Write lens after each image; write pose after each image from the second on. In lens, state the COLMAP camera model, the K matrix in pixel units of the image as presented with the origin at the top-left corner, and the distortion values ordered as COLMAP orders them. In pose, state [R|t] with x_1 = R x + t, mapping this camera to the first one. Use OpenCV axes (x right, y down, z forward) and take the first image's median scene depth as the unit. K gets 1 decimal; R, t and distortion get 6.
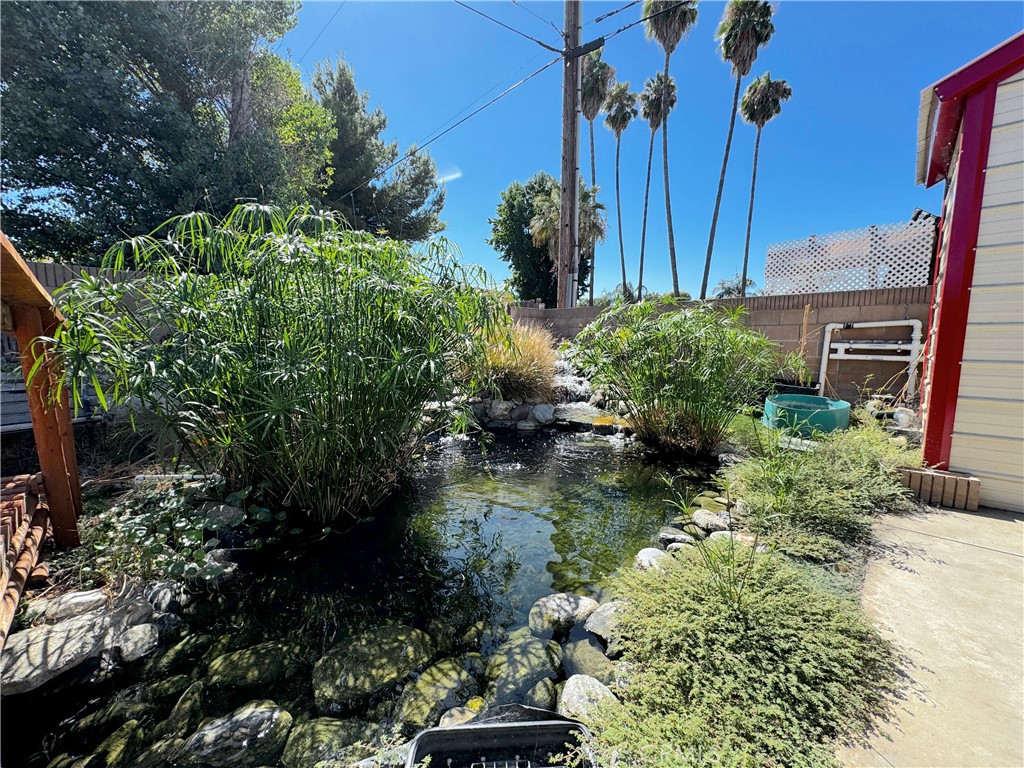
lens RADIAL K [[407.6, 0, 509.8], [0, 407.6, 384.4], [0, 0, 1]] dist [-0.001154, 0.000164]
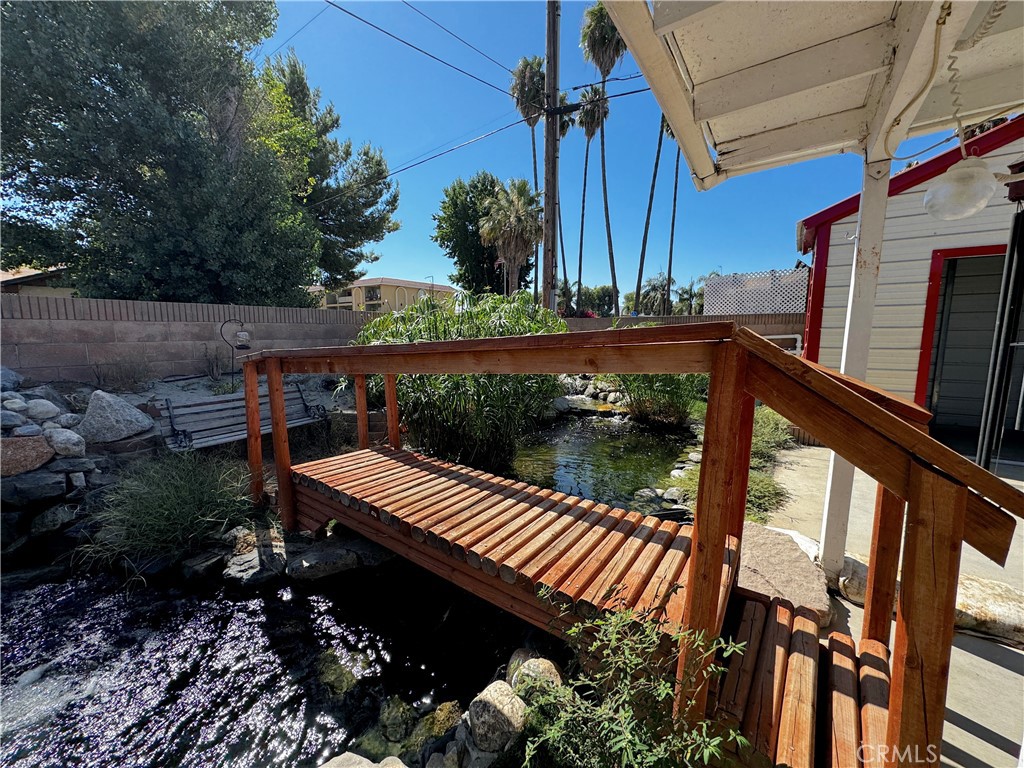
lens RADIAL K [[407.6, 0, 509.8], [0, 407.6, 384.4], [0, 0, 1]] dist [-0.001154, 0.000164]
pose [[0.987303, -0.028898, 0.156196, -0.059046], [0.025929, 0.999443, 0.021011, -0.005518], [-0.156716, -0.016694, 0.987503, -0.064028]]
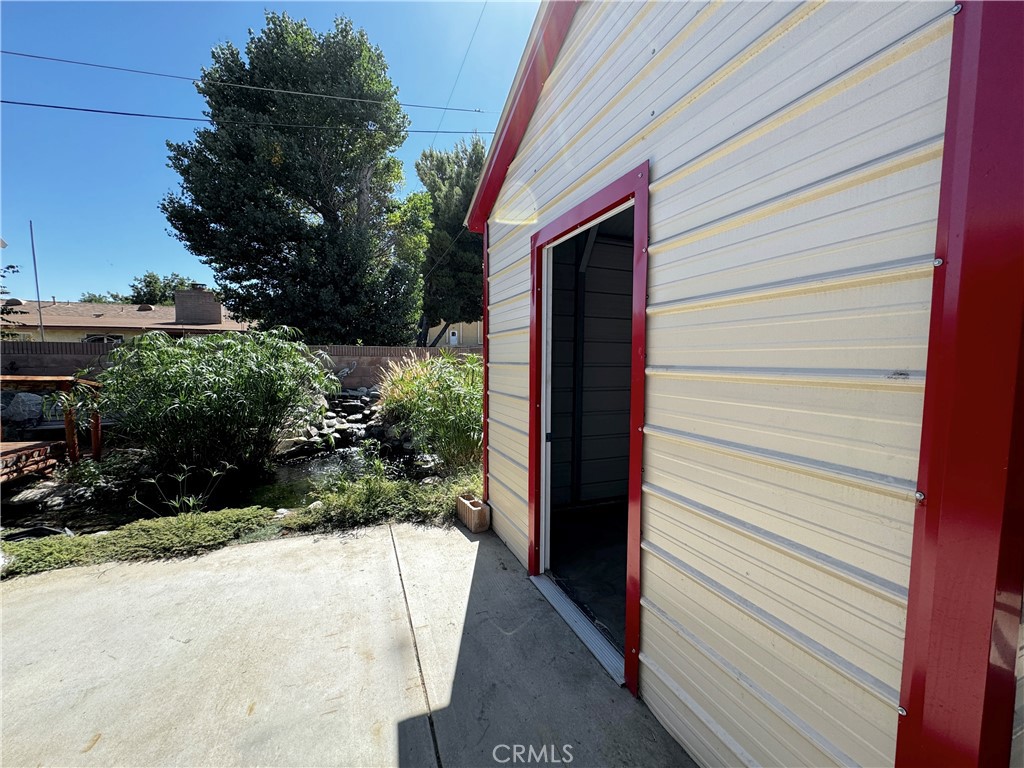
lens RADIAL K [[407.6, 0, 509.8], [0, 407.6, 384.4], [0, 0, 1]] dist [-0.001154, 0.000164]
pose [[0.909094, 0.025018, -0.415840, 0.174770], [-0.043255, 0.998468, -0.034492, -0.012827], [0.414340, 0.049343, 0.908783, -0.017784]]
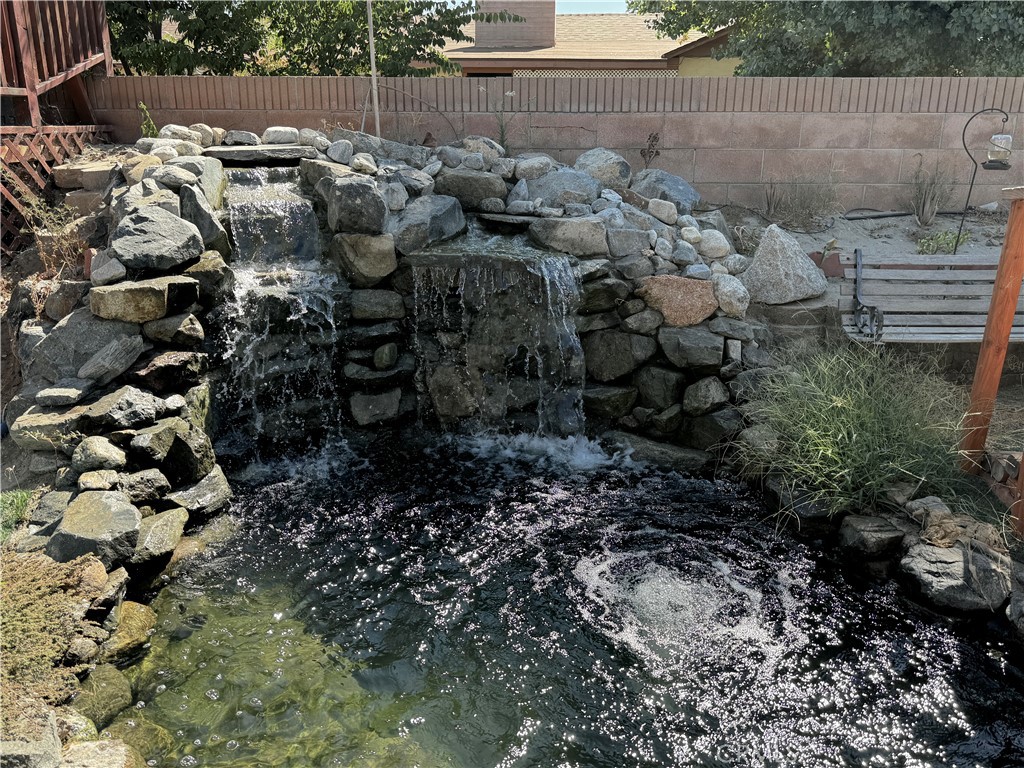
lens RADIAL K [[816.9, 0, 513.5], [0, 816.9, 387.8], [0, 0, 1]] dist [0.111773, -0.186679]
pose [[0.639253, 0.229378, -0.733990, -0.066526], [-0.085194, 0.969727, 0.228849, -0.006047], [0.764263, -0.083761, 0.639442, -0.071527]]
